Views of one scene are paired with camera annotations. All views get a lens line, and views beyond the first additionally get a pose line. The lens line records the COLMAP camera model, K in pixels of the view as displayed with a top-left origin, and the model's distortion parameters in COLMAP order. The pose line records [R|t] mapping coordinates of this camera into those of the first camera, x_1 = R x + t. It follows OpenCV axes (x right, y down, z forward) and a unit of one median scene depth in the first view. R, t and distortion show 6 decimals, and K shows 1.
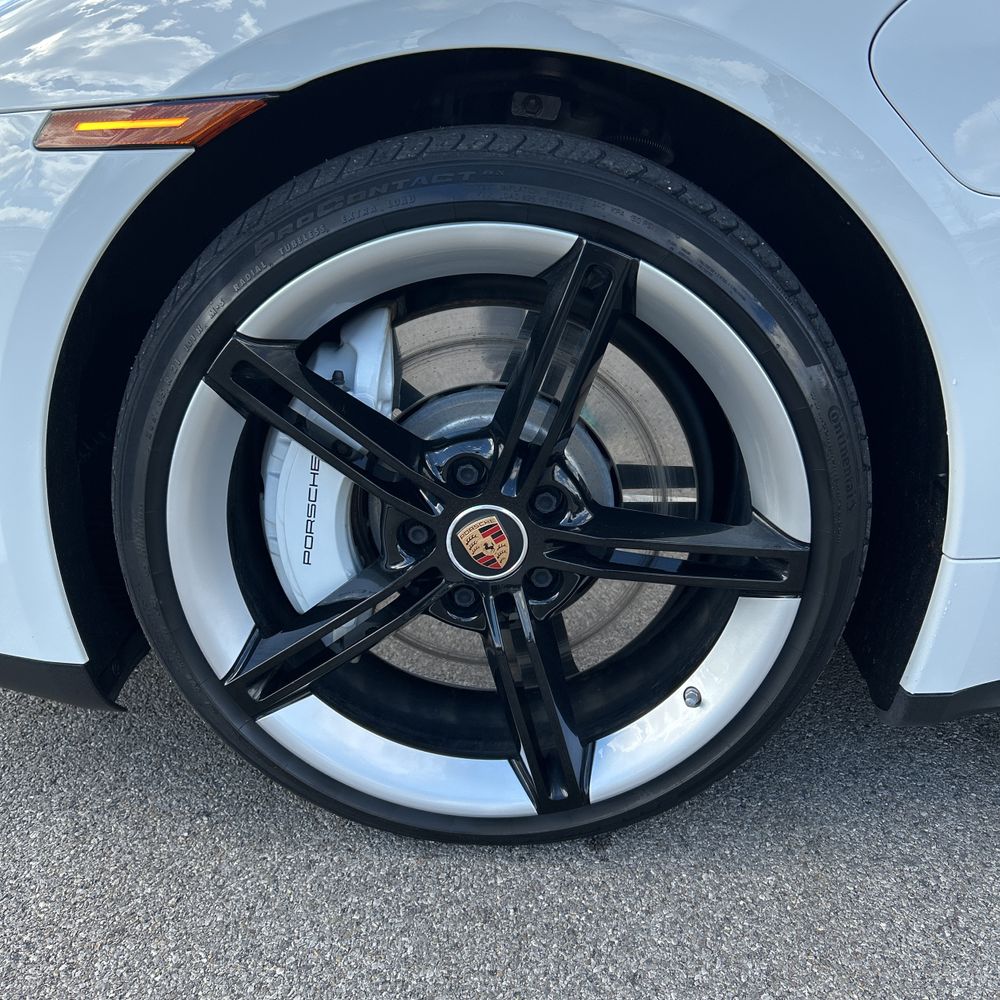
lens RADIAL K [[1003.8, 0, 504.5], [0, 1003.8, 503.2], [0, 0, 1]] dist [0.023567, -0.009964]
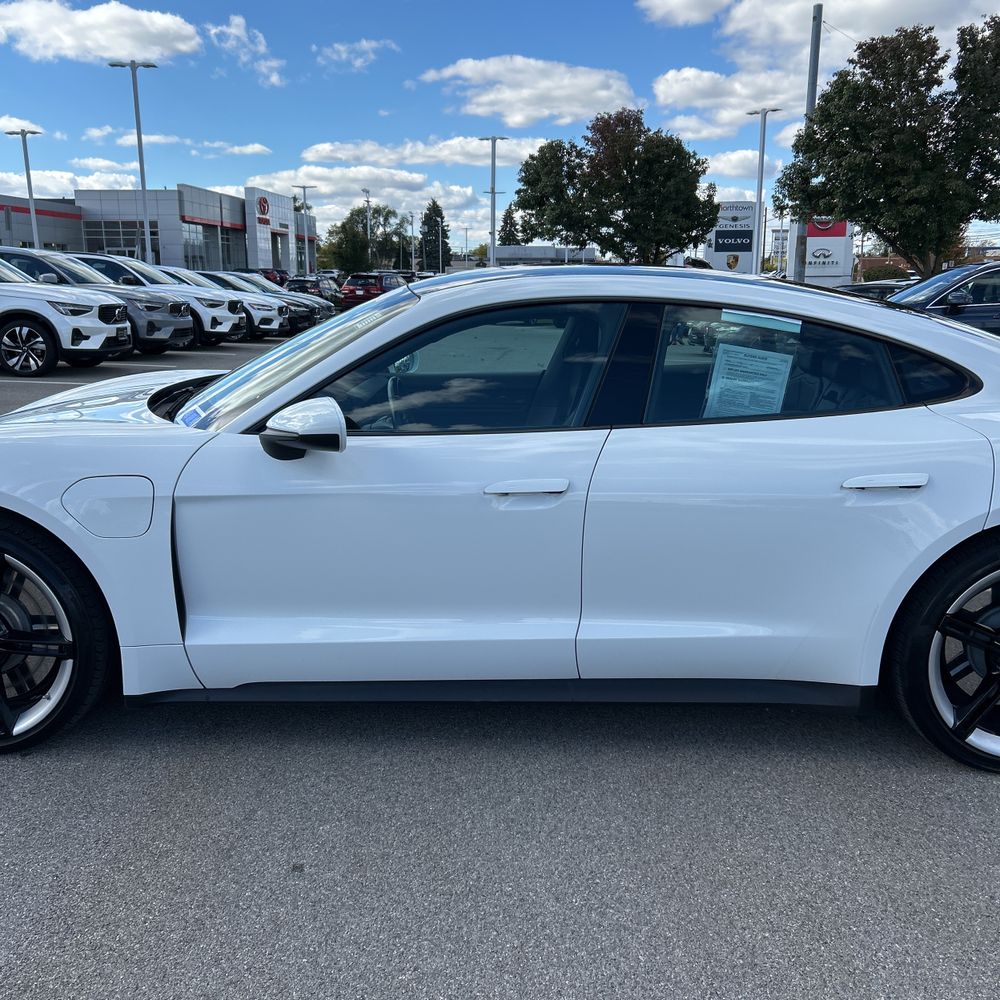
lens RADIAL K [[1005.4, 0, 505.2], [0, 1005.4, 501.0], [0, 0, 1]] dist [0.025187, -0.029597]
pose [[0.999236, 0.002447, 0.039005, 1.440170], [0.003260, 0.989340, -0.145591, 0.062862], [-0.038946, 0.145606, 0.988576, -2.070886]]
